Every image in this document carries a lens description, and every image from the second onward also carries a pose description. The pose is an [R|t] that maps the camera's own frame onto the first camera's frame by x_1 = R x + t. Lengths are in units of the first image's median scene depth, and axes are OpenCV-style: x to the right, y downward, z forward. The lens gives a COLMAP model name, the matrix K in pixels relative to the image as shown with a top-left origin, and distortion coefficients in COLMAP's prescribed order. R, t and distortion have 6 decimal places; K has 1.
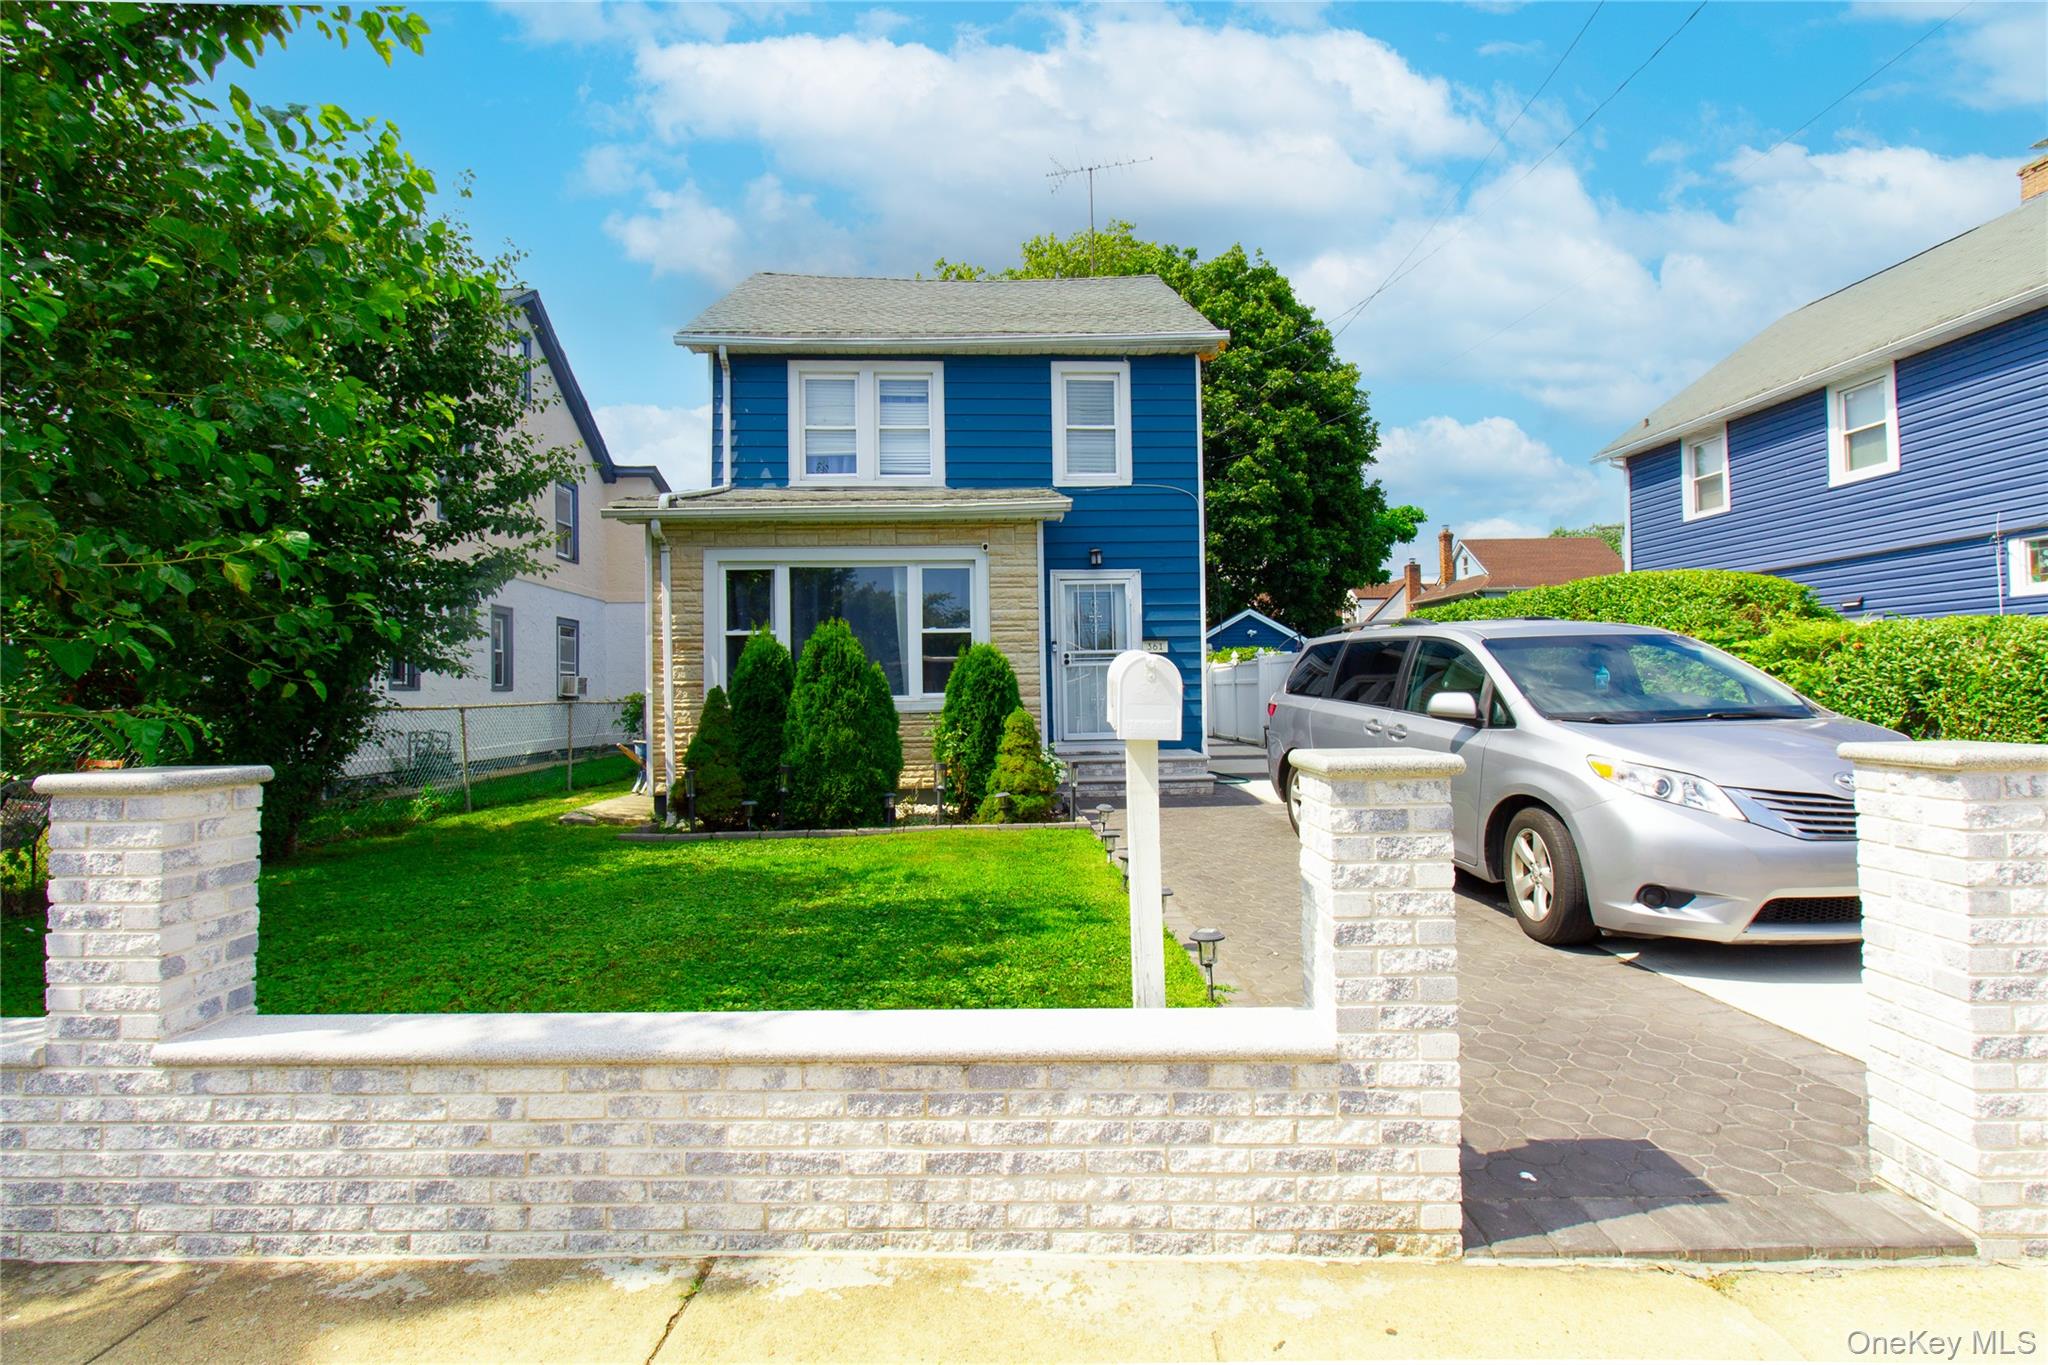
lens RADIAL K [[943.2, 0, 1049.3], [0, 943.2, 748.4], [0, 0, 1]] dist [0.003655, 0.000569]
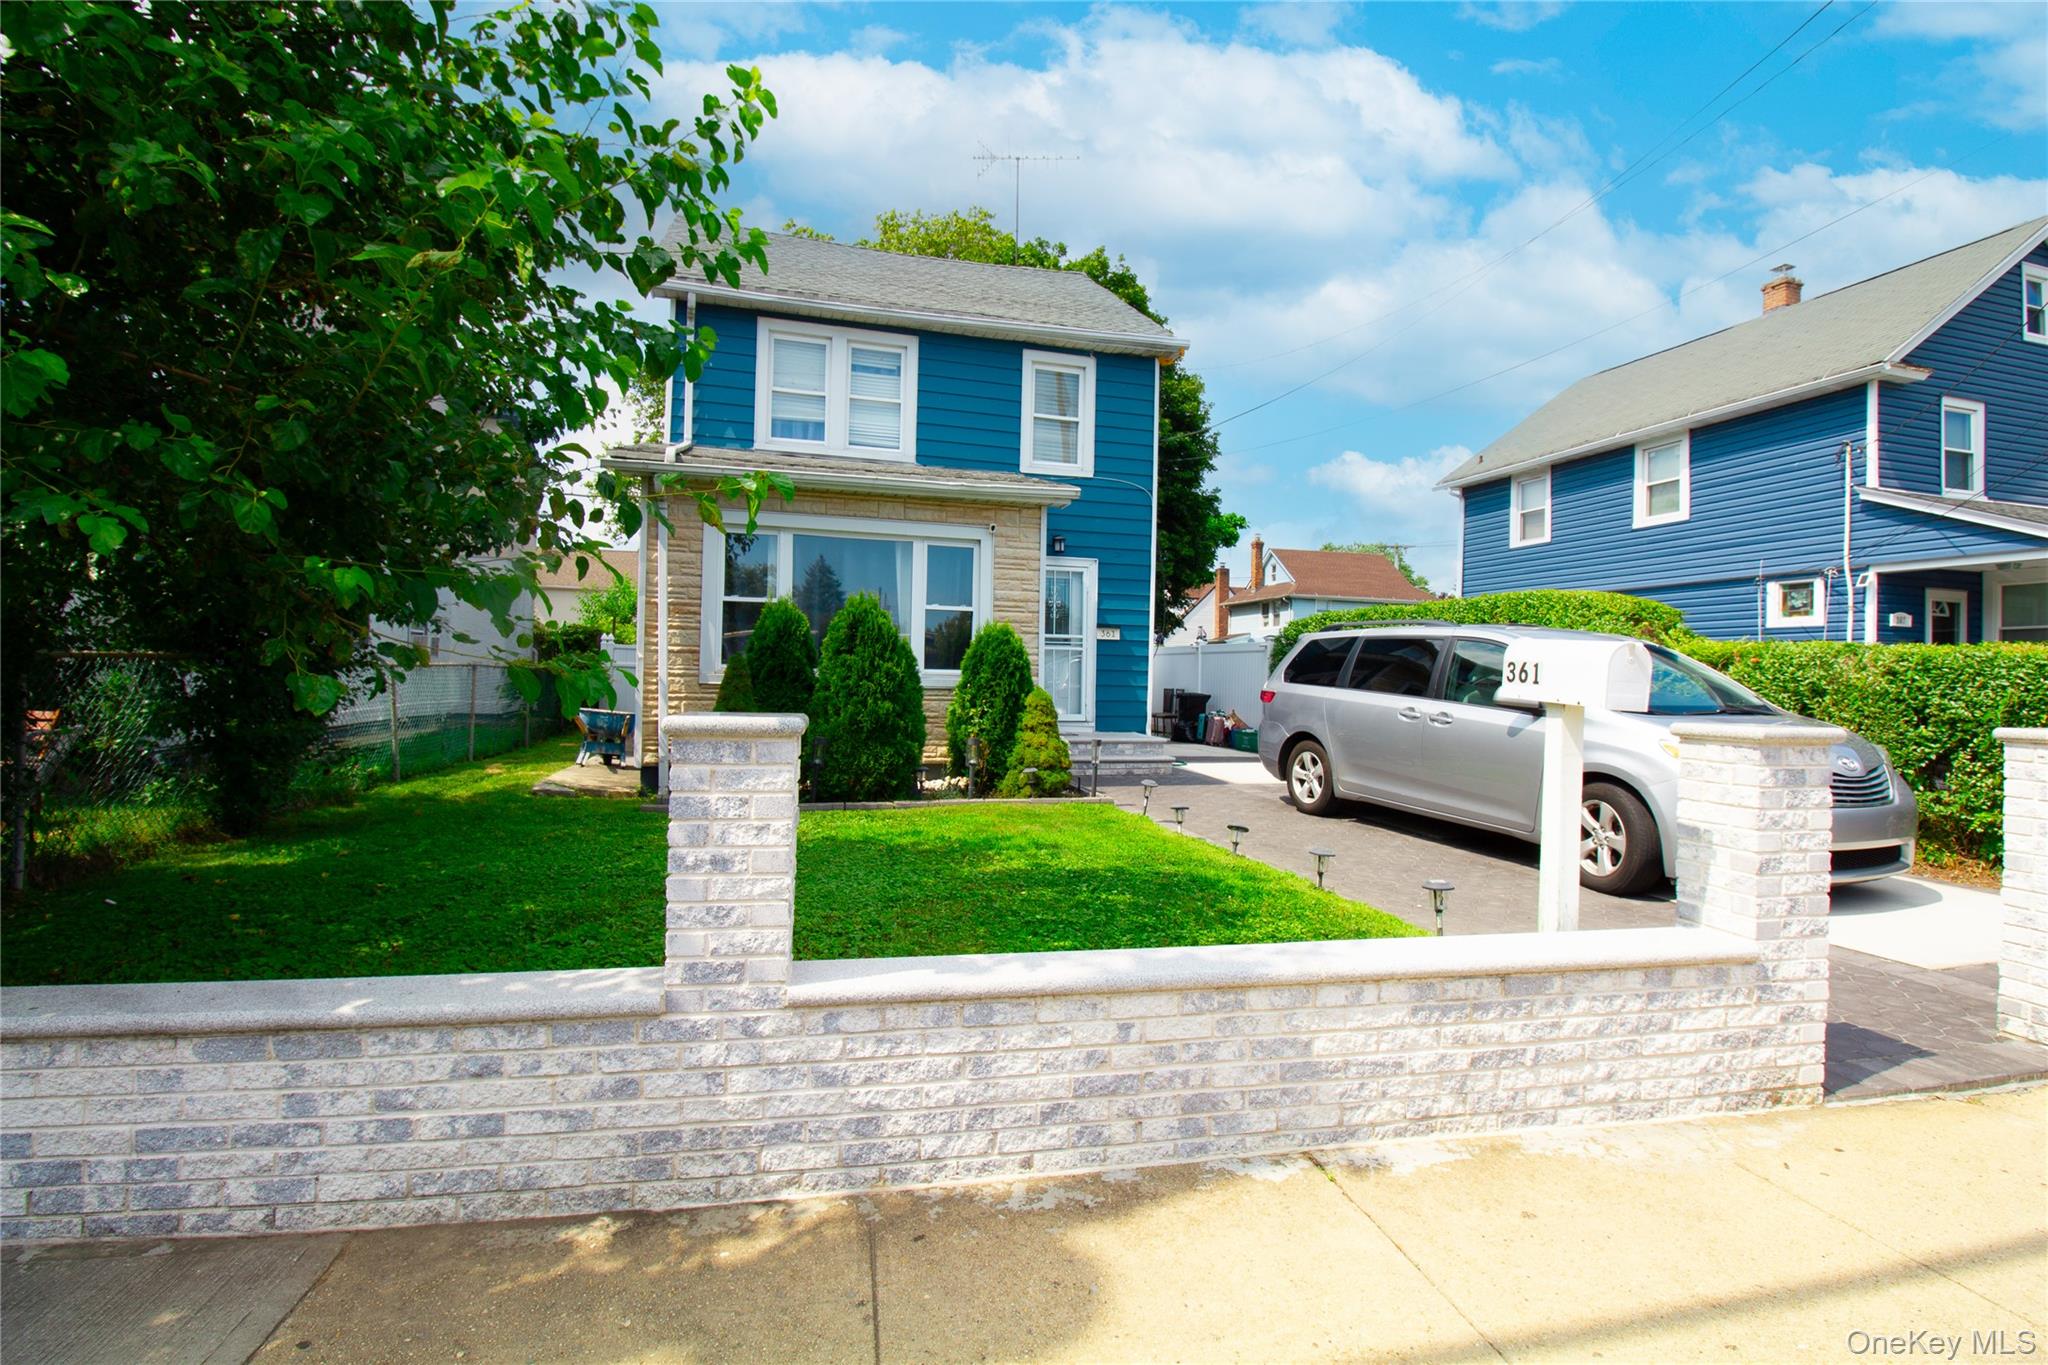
lens RADIAL K [[945.2, 0, 1024.0], [0, 945.2, 755.8], [0, 0, 1]] dist [0.005889, -0.017656]
pose [[0.973889, 0.017986, 0.226311, -0.926119], [-0.022899, 0.999555, 0.019103, 0.042889], [-0.225866, -0.023786, 0.973868, -0.027692]]
